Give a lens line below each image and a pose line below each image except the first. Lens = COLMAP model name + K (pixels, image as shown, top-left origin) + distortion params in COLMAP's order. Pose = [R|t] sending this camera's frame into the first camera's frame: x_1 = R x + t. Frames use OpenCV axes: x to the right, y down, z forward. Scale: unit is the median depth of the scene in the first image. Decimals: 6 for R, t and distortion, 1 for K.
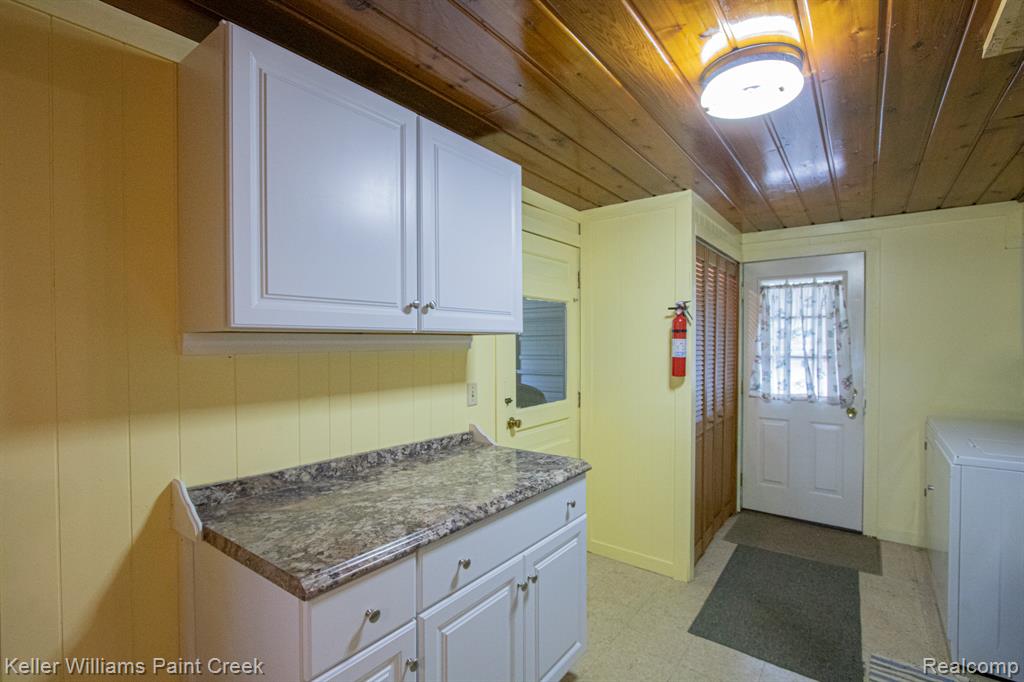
lens RADIAL K [[474.4, 0, 516.8], [0, 474.4, 348.2], [0, 0, 1]] dist [-0.014587, 0.000975]
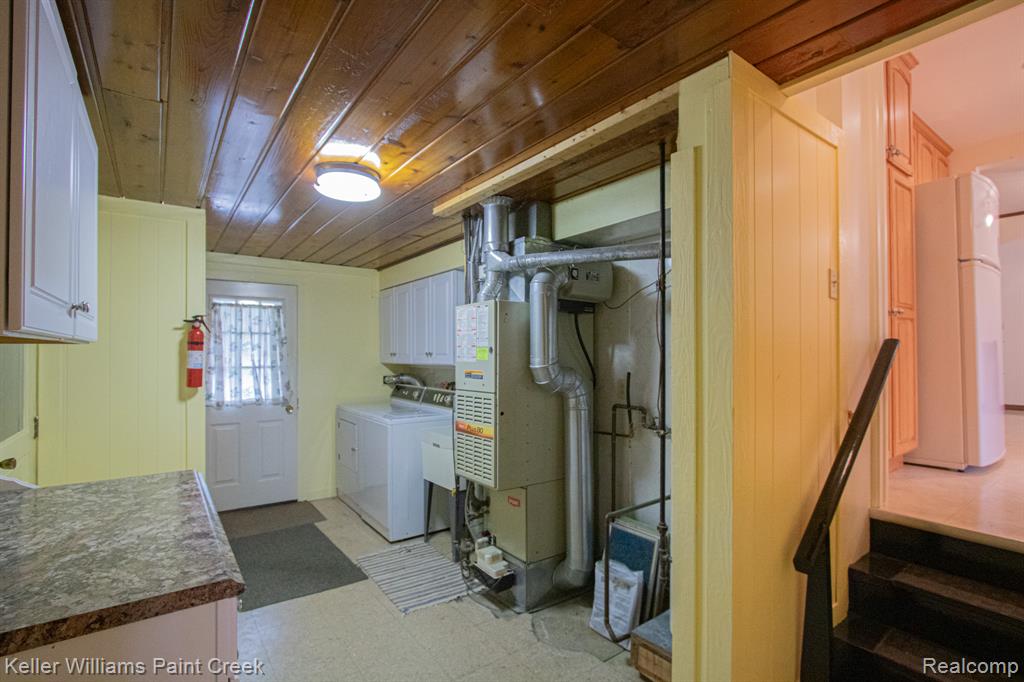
lens RADIAL K [[474.4, 0, 516.8], [0, 474.4, 348.2], [0, 0, 1]] dist [-0.014587, 0.000975]
pose [[0.295091, 0.013948, 0.955367, -0.333066], [0.013257, 0.999737, -0.018691, 0.002441], [-0.955377, 0.018181, 0.294829, 0.021768]]
